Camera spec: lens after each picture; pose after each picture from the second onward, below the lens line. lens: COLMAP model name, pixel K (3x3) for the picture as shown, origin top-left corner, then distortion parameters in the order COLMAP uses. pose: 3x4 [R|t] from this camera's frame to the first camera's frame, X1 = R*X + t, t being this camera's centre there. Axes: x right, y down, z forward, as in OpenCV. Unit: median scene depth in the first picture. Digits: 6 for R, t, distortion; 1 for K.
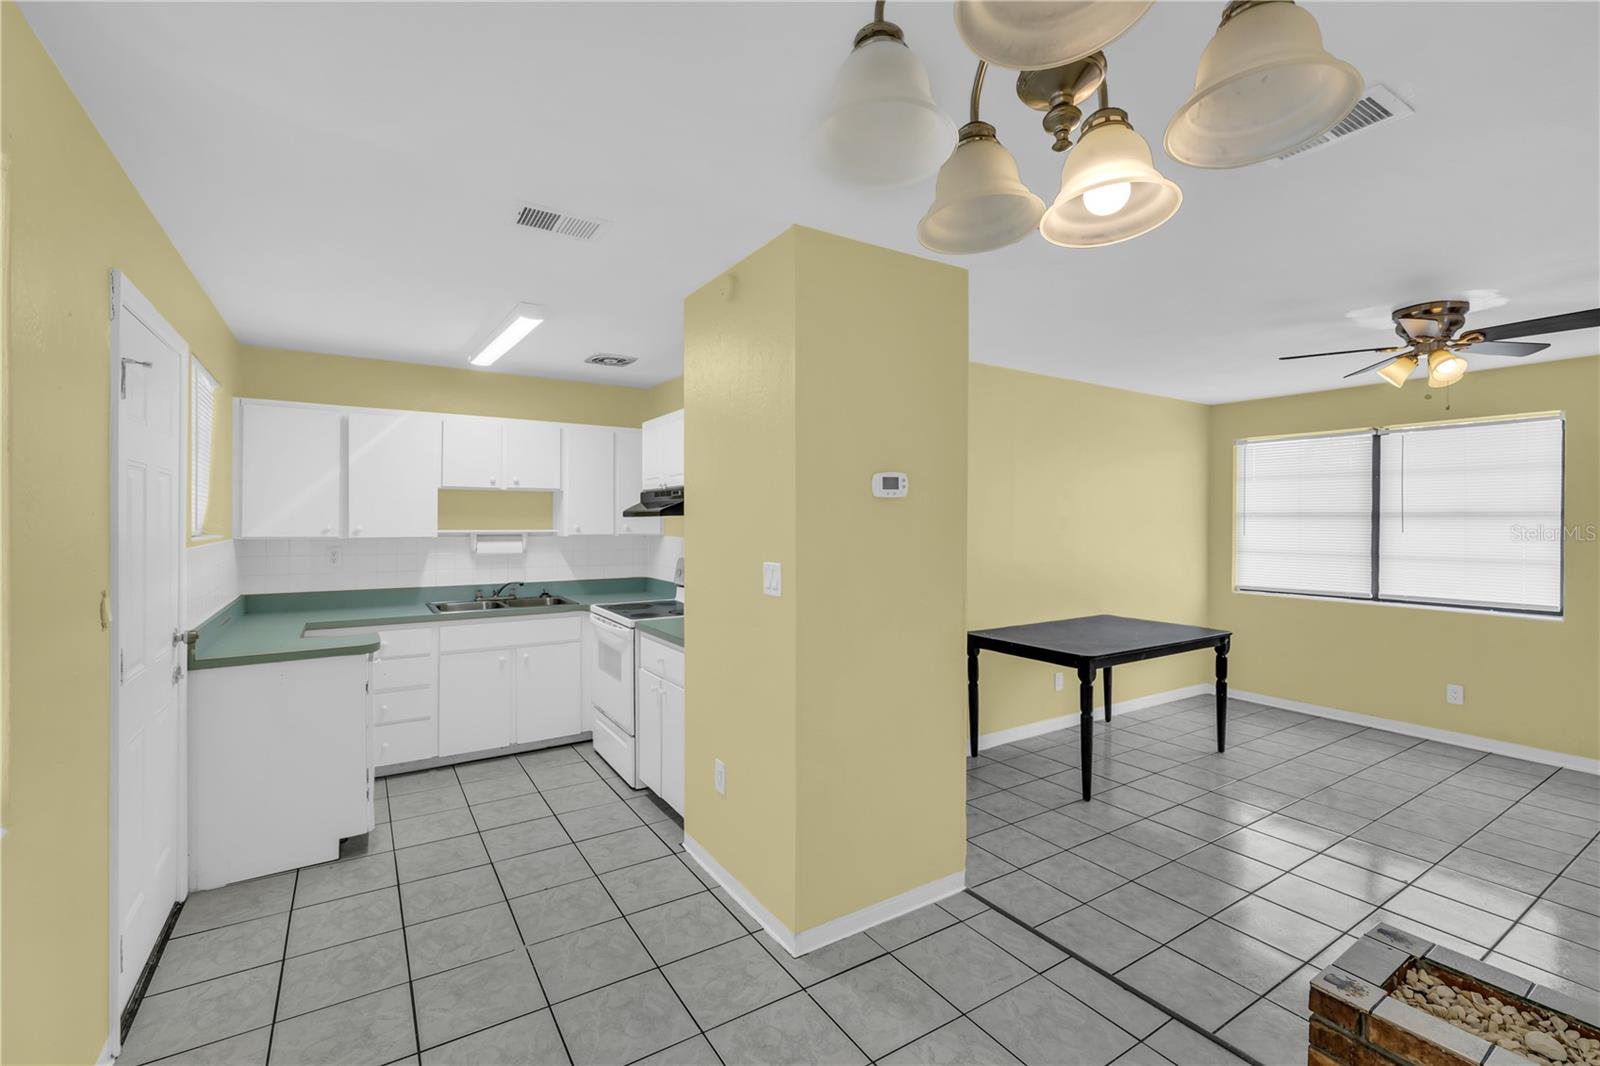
lens RADIAL K [[687.3, 0, 796.6], [0, 687.3, 522.6], [0, 0, 1]] dist [0.002026, 0.000305]
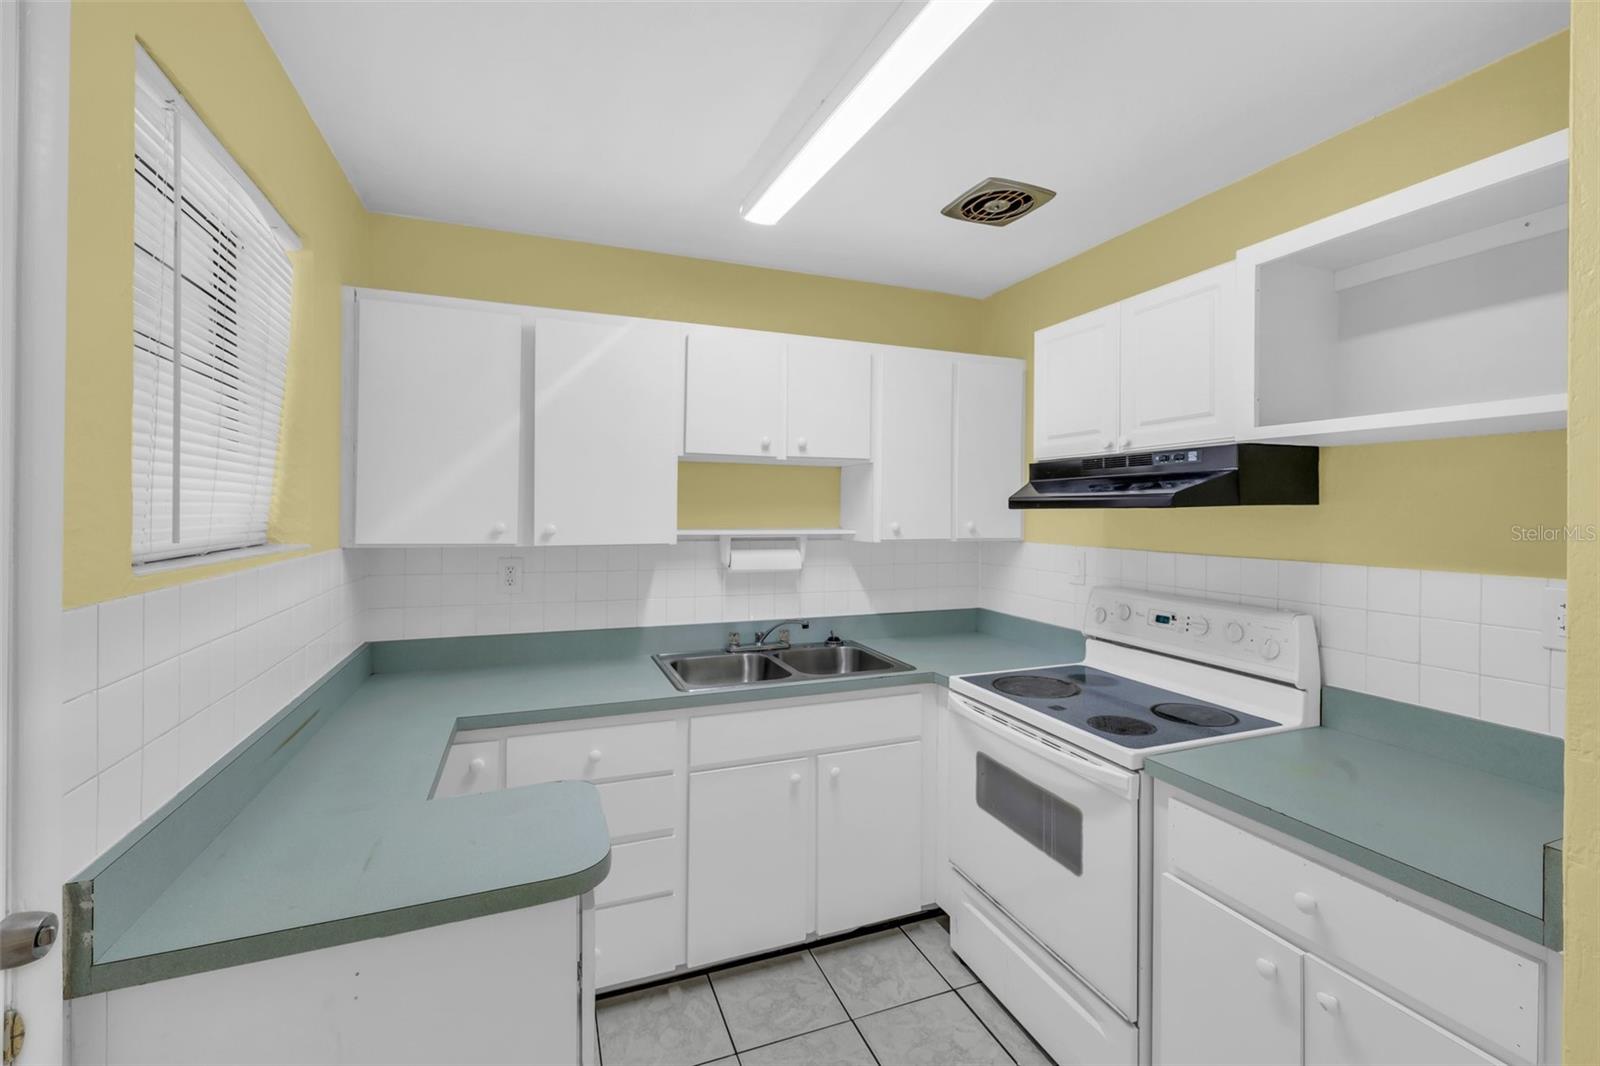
lens RADIAL K [[667.2, 0, 805.0], [0, 667.2, 513.4], [0, 0, 1]] dist [-0.002743, -0.000111]
pose [[0.981206, 0.003807, -0.192924, -0.310277], [-0.004006, 0.999992, -0.000644, -0.003718], [0.192920, 0.001405, 0.981214, 0.479566]]
